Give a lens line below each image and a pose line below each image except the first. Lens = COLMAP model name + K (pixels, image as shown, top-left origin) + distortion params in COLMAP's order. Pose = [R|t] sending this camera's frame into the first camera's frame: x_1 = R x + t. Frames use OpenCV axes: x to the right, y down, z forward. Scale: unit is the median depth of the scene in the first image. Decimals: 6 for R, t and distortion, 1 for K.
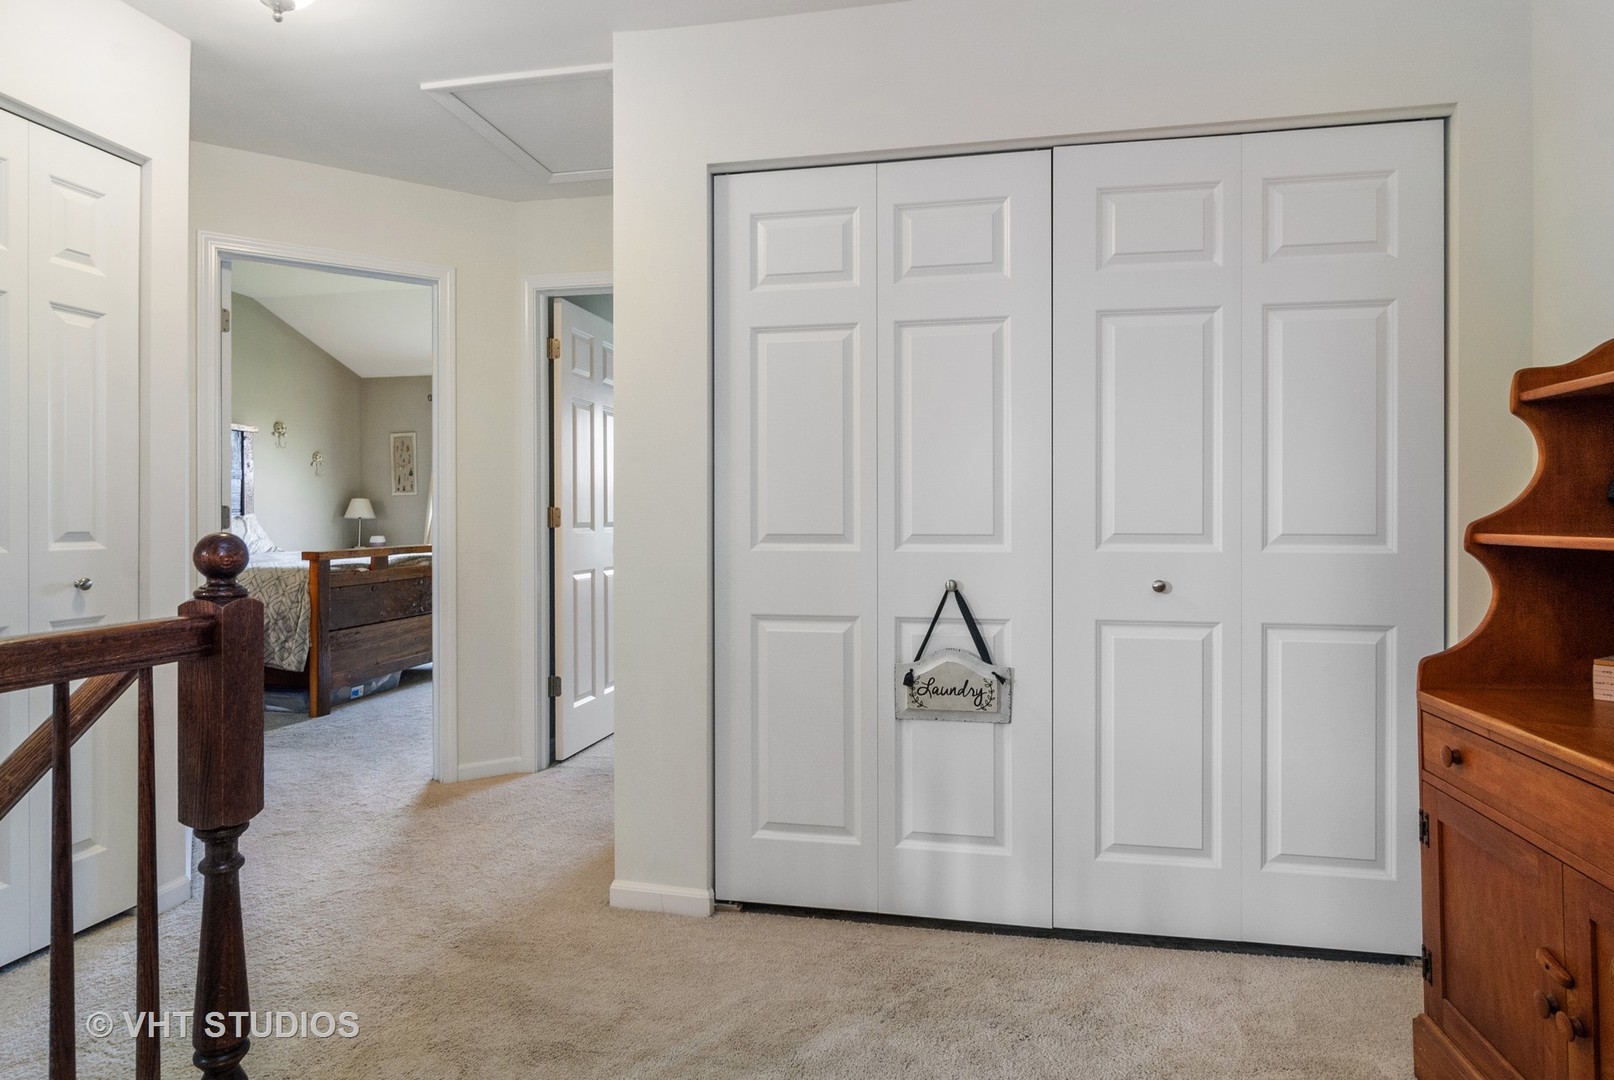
lens RADIAL K [[913.8, 0, 800.9], [0, 913.8, 527.0], [0, 0, 1]] dist [-0.002759, -0.000287]
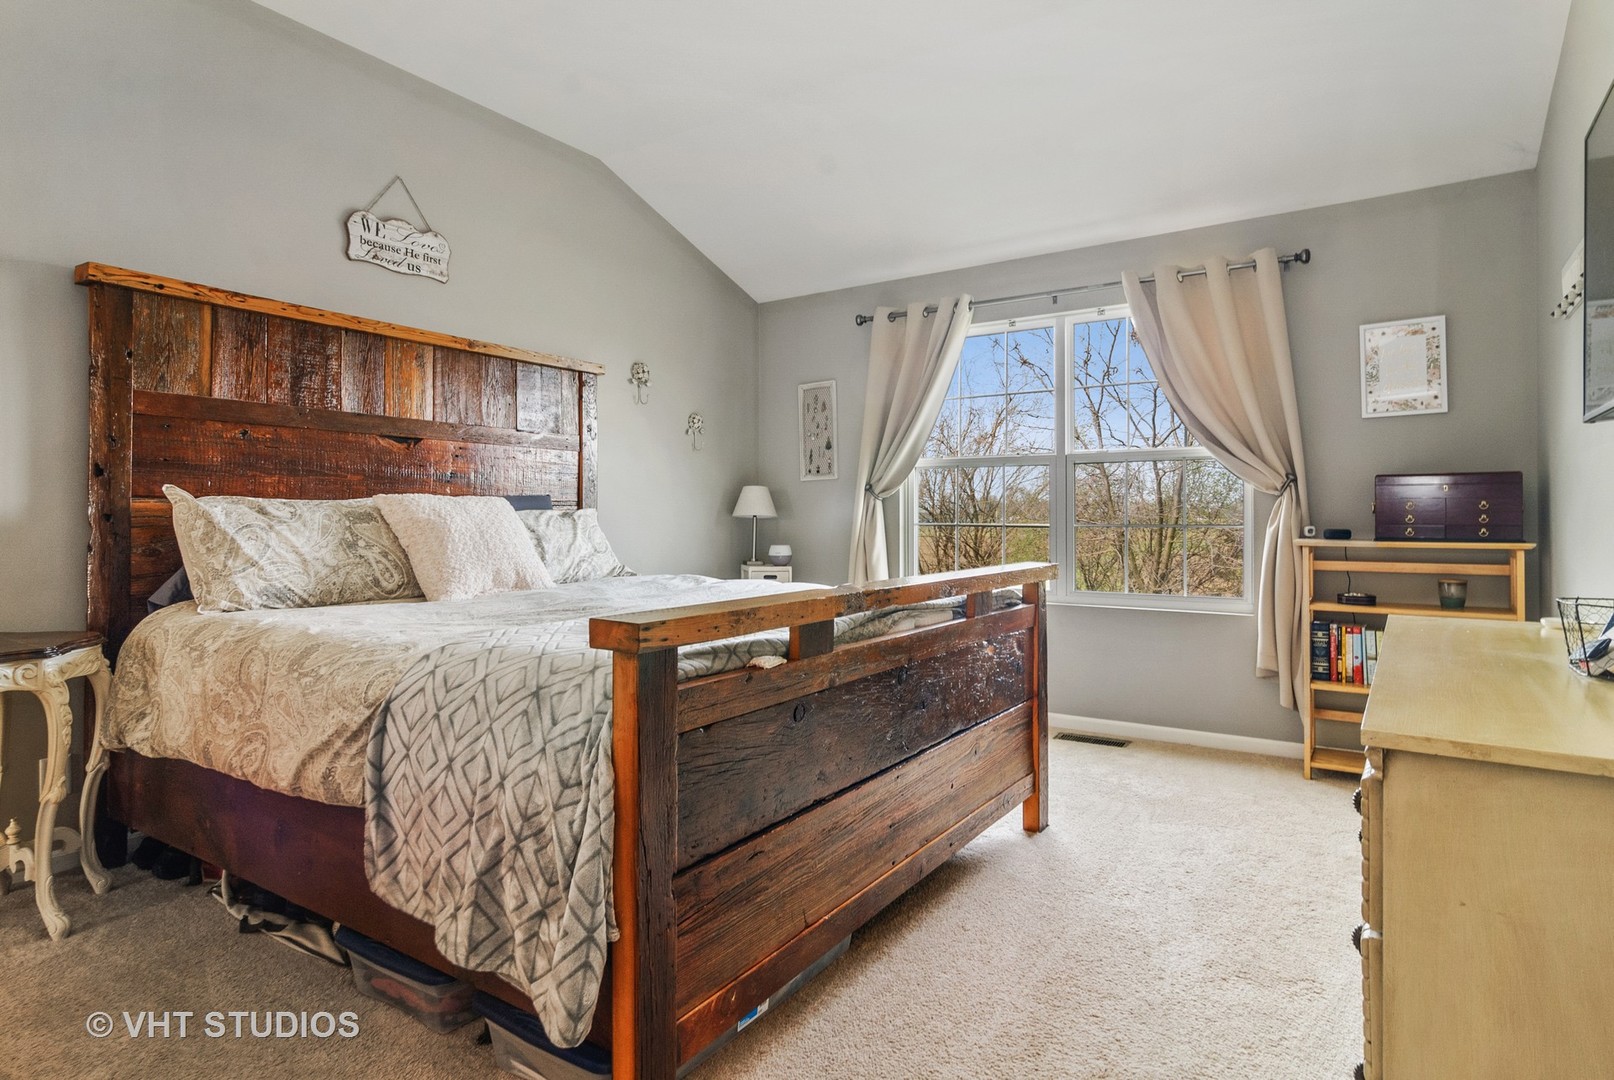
lens RADIAL K [[863.9, 0, 807.0], [0, 863.9, 540.0], [0, 0, 1]] dist [-0.000821, -0.000315]
pose [[0.927245, 0.009897, -0.374325, -0.330562], [-0.005374, 0.999899, 0.013125, -0.002510], [0.374418, -0.010158, 0.927205, 0.673443]]
